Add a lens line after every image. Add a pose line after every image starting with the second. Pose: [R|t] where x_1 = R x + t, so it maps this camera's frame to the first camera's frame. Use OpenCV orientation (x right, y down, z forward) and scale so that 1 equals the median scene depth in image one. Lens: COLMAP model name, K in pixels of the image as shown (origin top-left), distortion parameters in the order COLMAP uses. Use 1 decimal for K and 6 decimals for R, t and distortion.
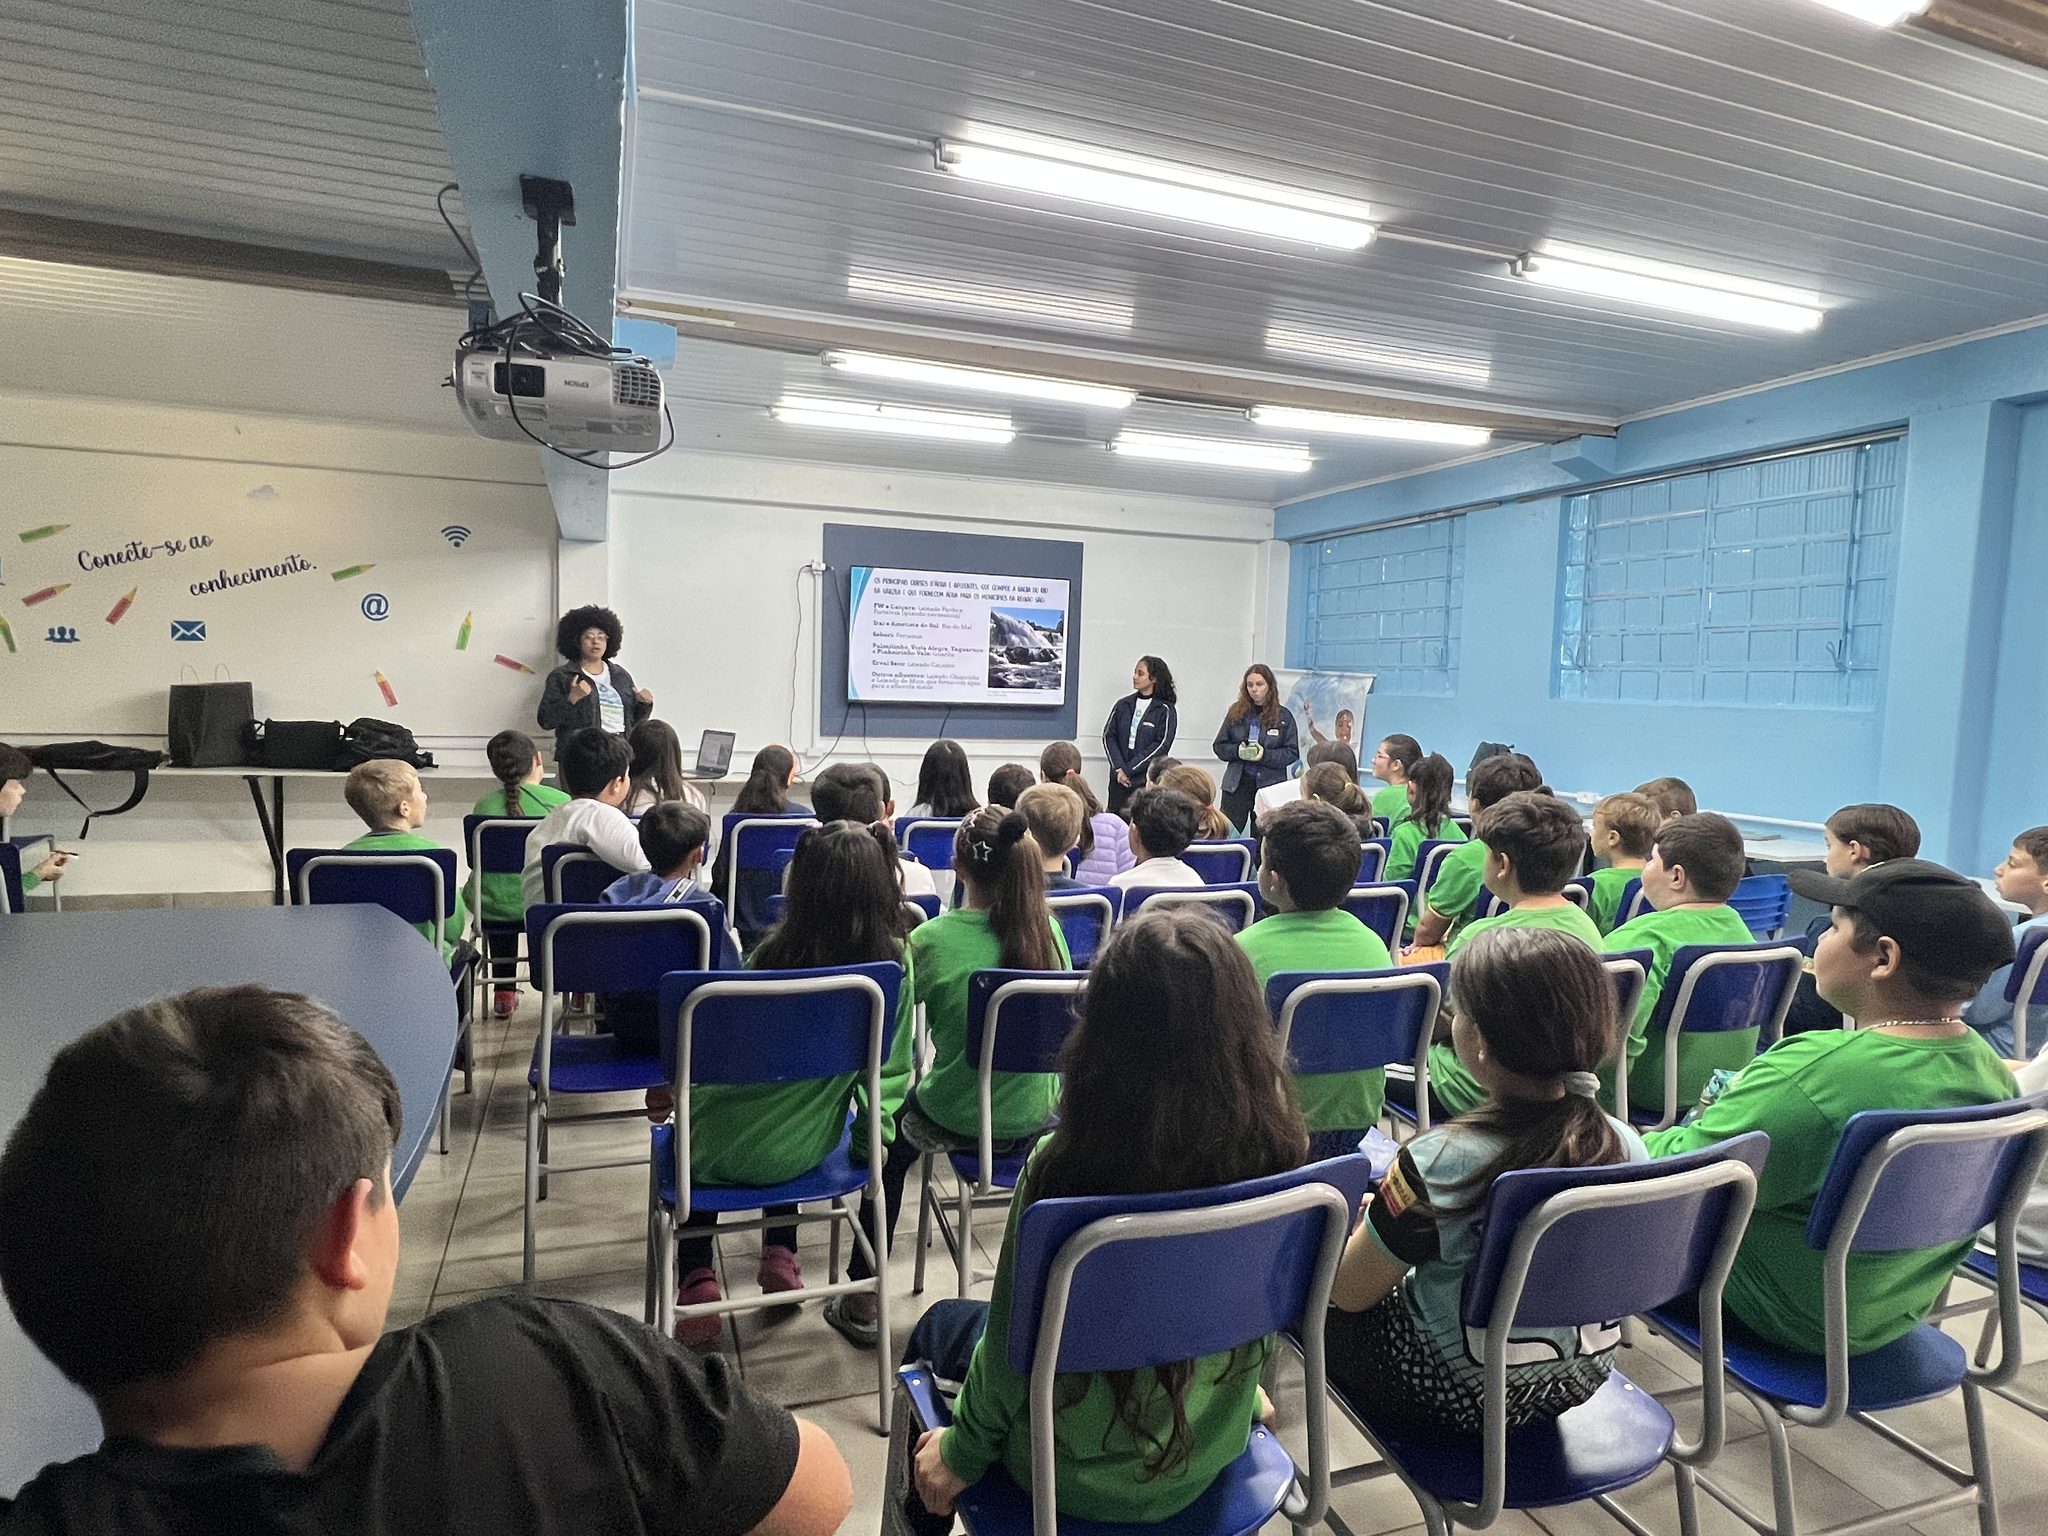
lens RADIAL K [[1147.9, 0, 1024.0], [0, 1147.9, 768.0], [0, 0, 1]] dist [0.000539, 0.000057]
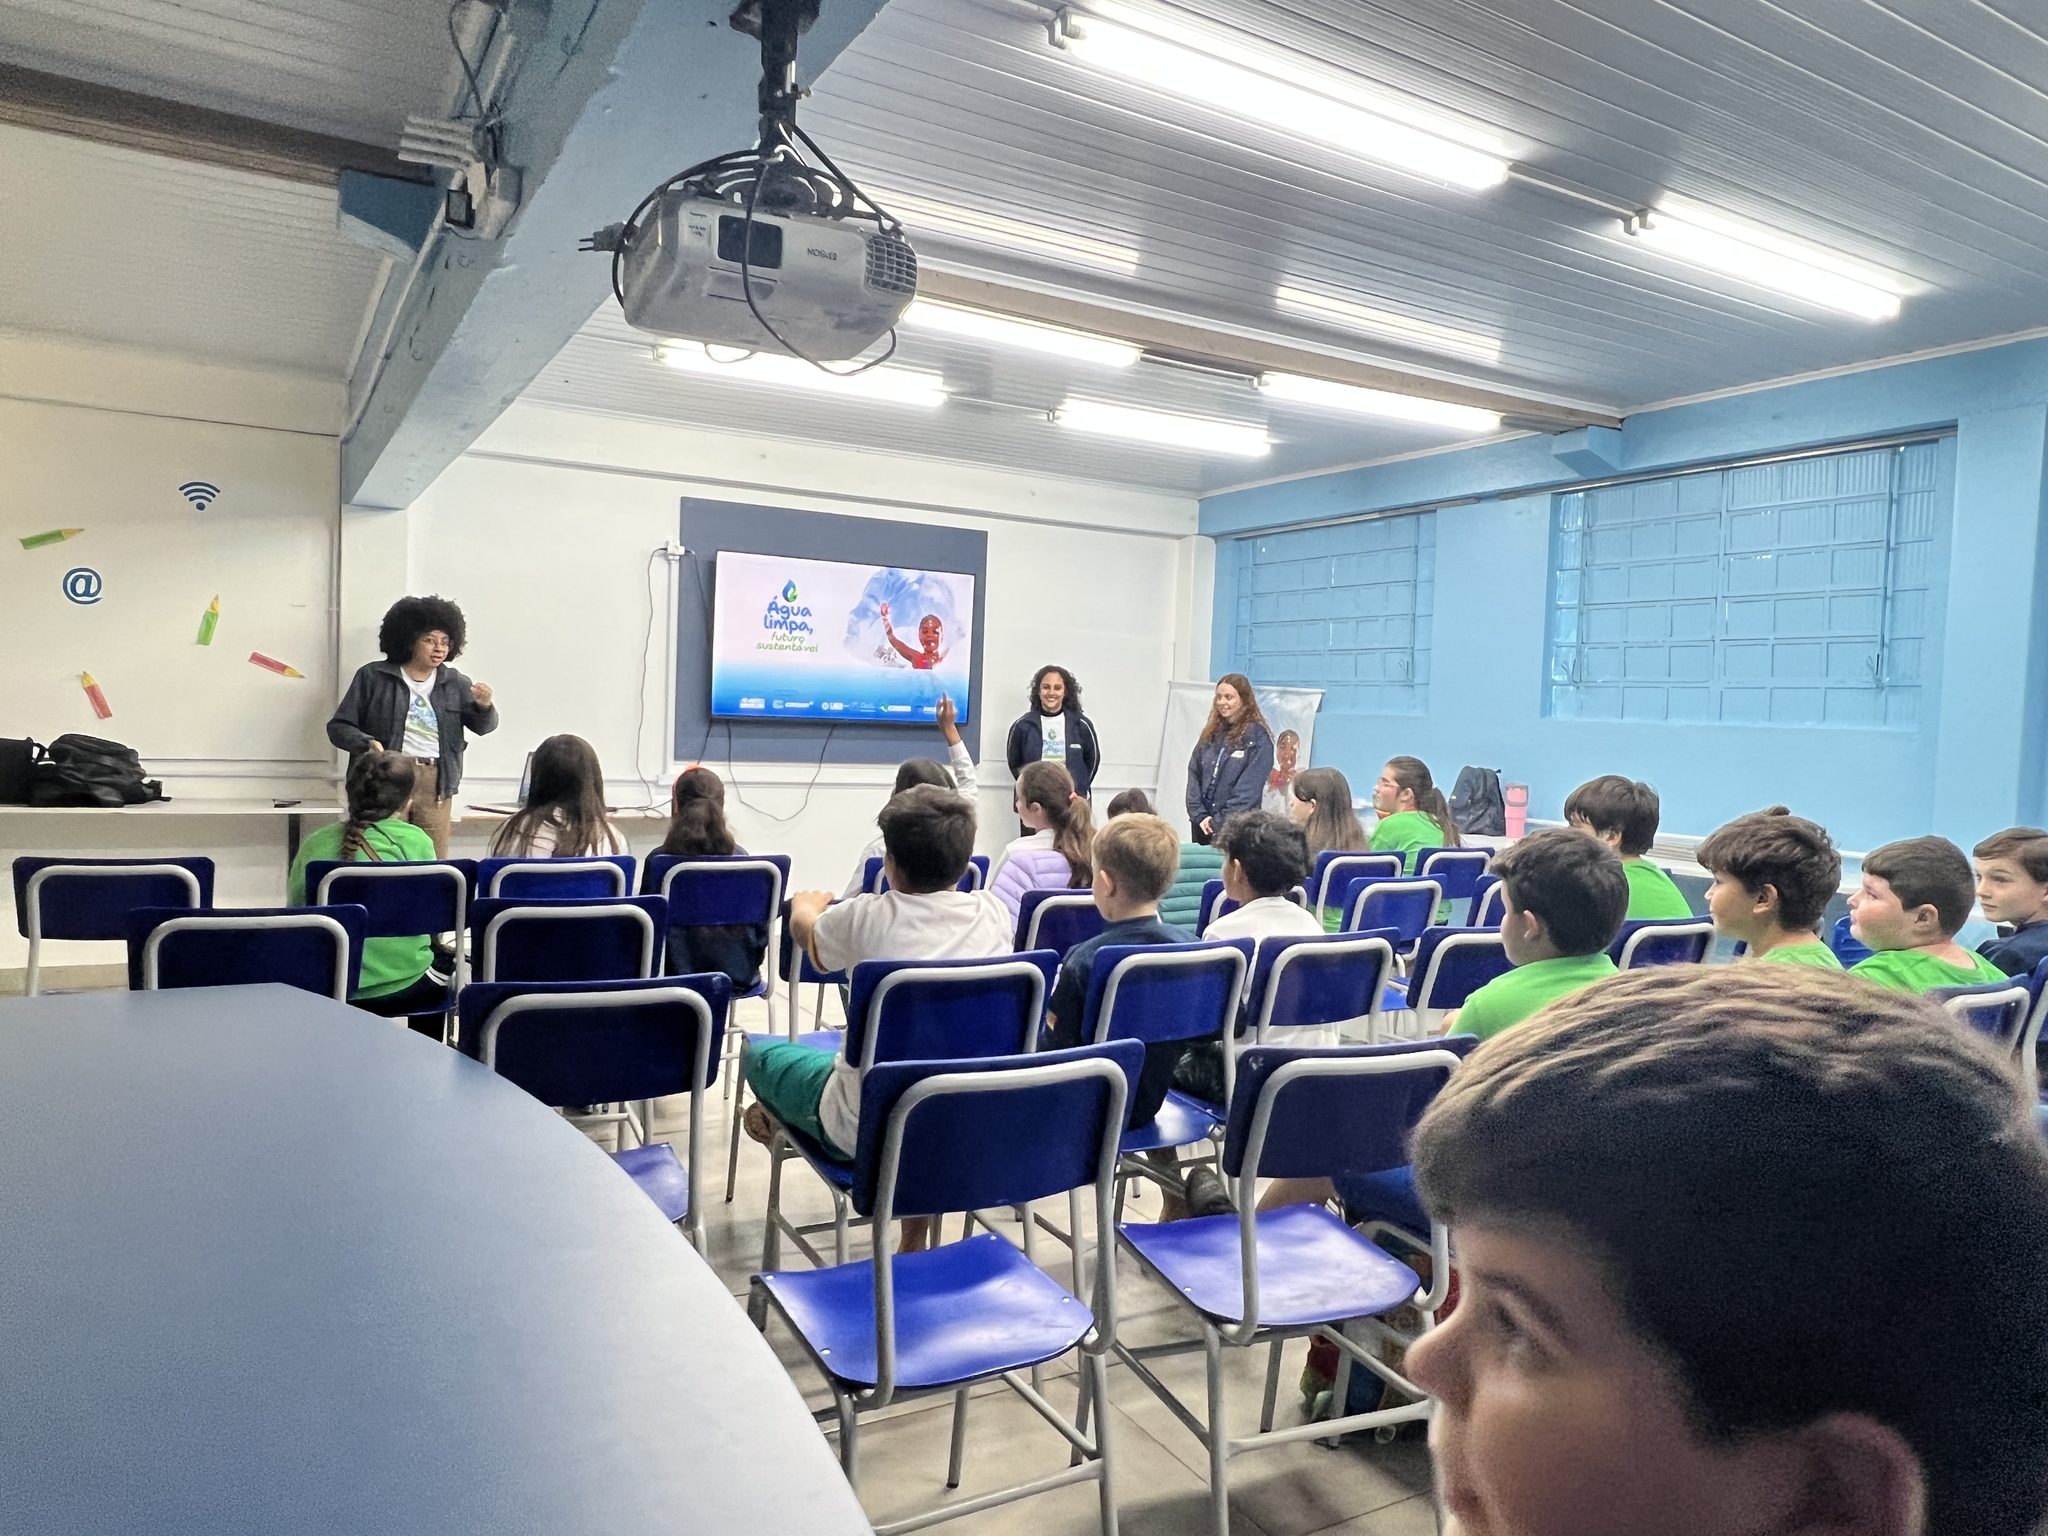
lens RADIAL K [[1335.4, 0, 1018.7], [0, 1335.4, 760.4], [0, 0, 1]] dist [0.002606, 0.000343]
pose [[0.985165, 0.000763, 0.171608, -0.159111], [0.004771, 0.999482, -0.031836, 0.005235], [-0.171543, 0.032182, 0.984651, 0.060127]]
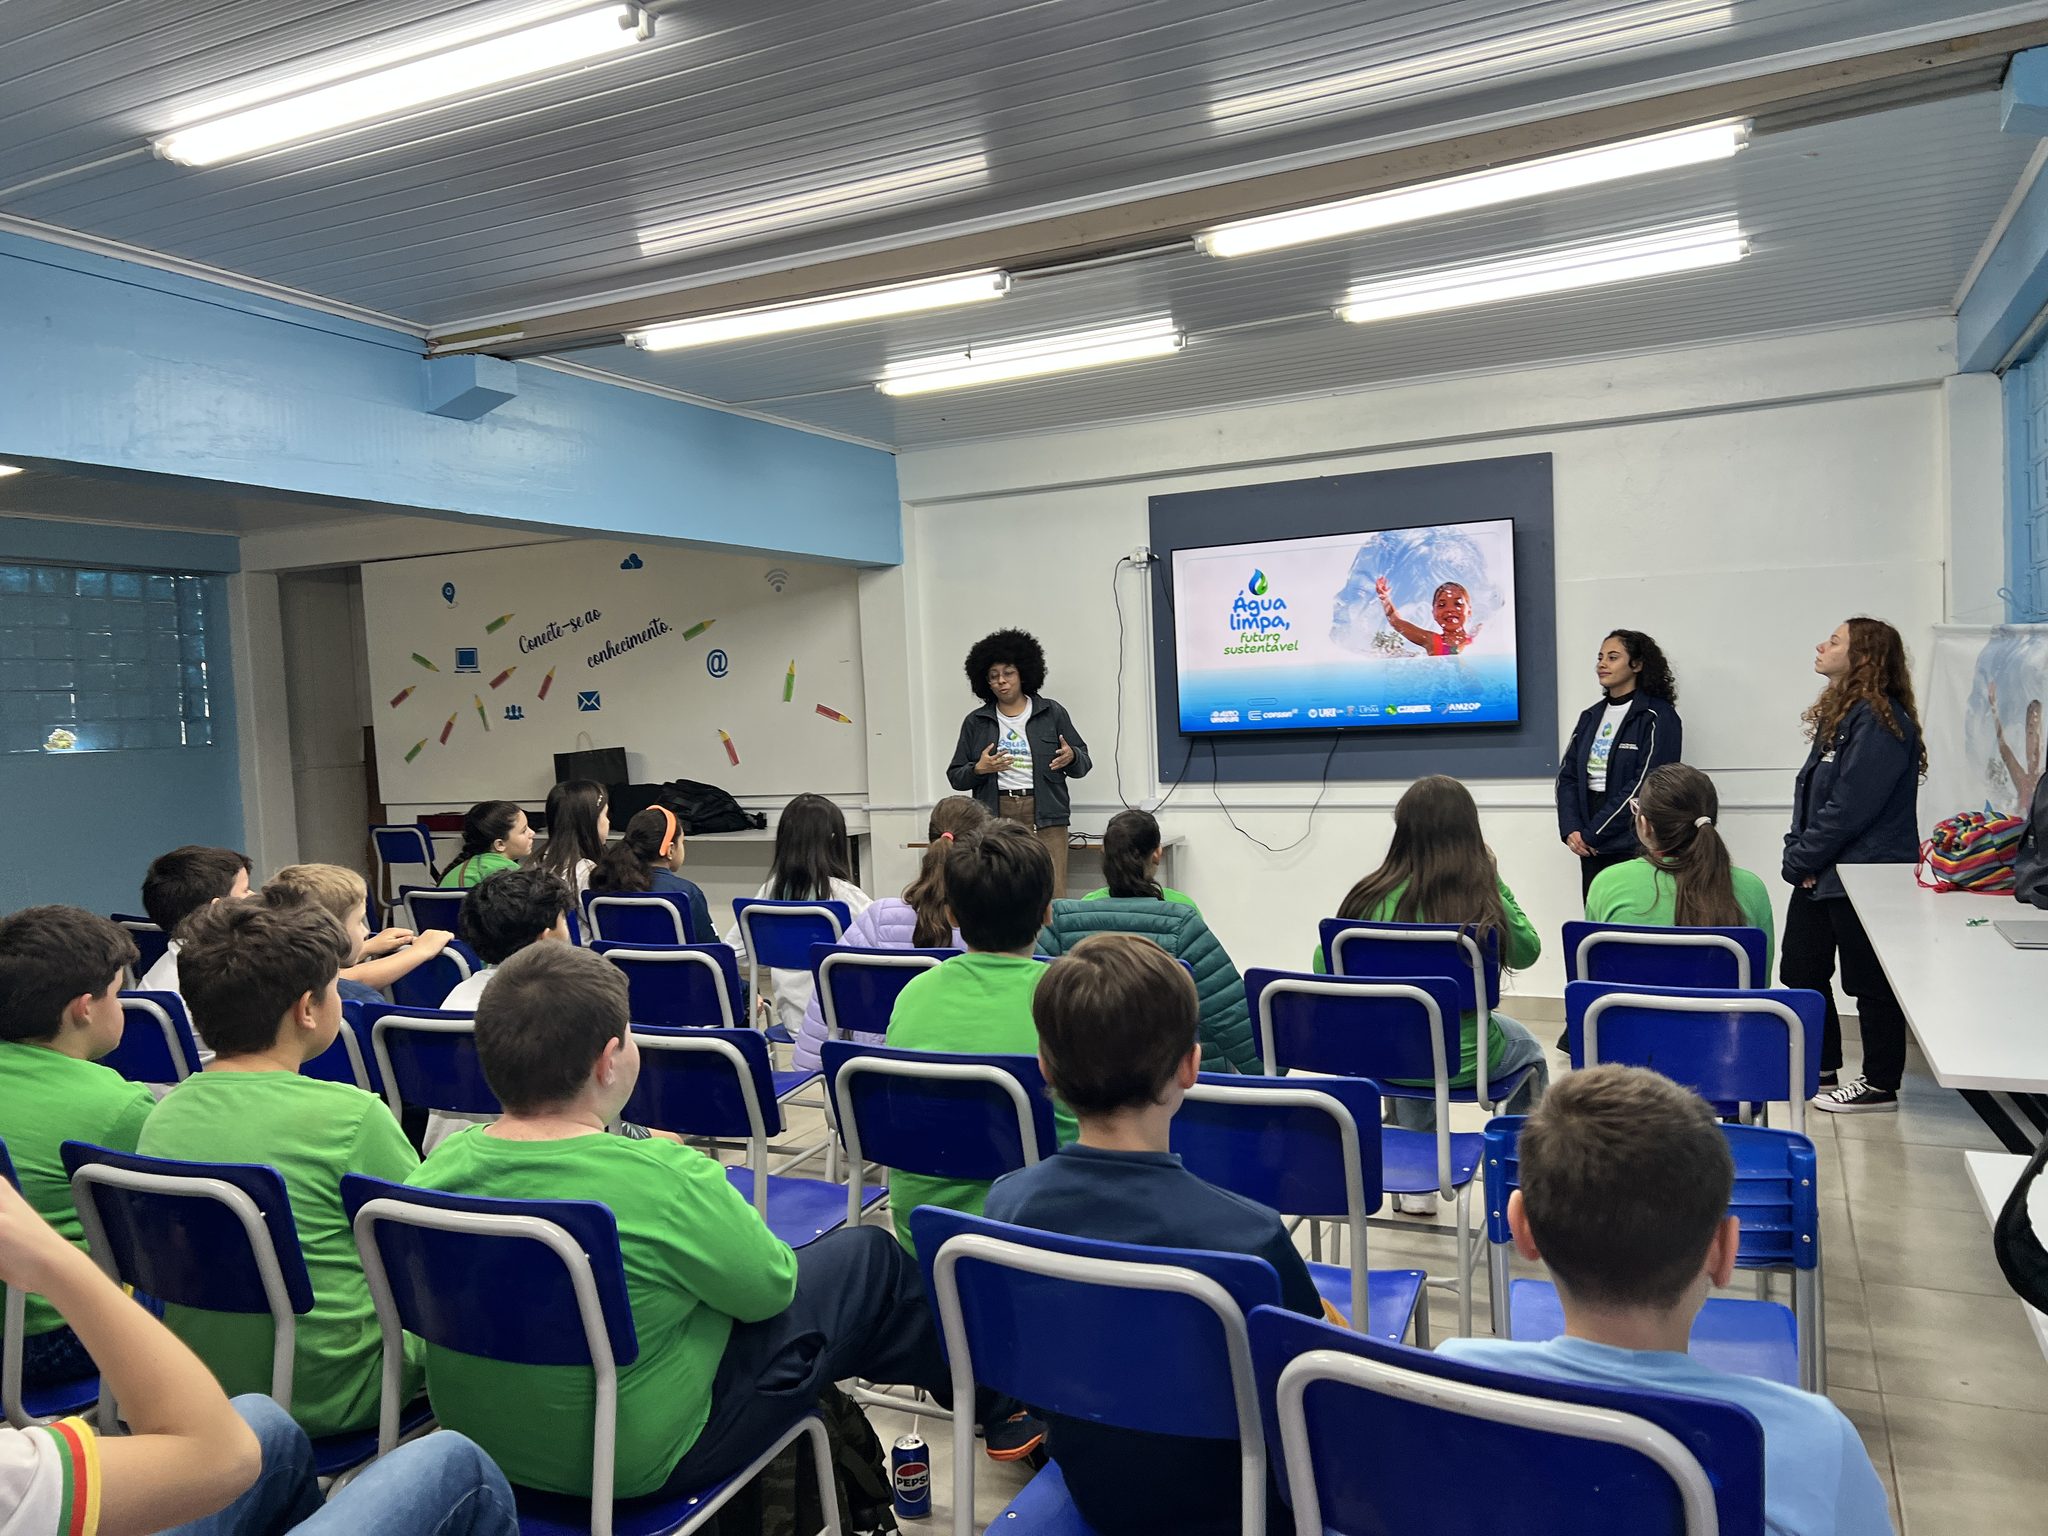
lens RADIAL K [[1527.2, 0, 1020.4], [0, 1527.2, 782.8], [0, 0, 1]] dist [0.109186, -0.164991]
pose [[0.699900, -0.023047, -0.713869, 0.738215], [0.011724, 0.999715, -0.020781, -0.013495], [0.714145, 0.006175, 0.699971, 0.385829]]
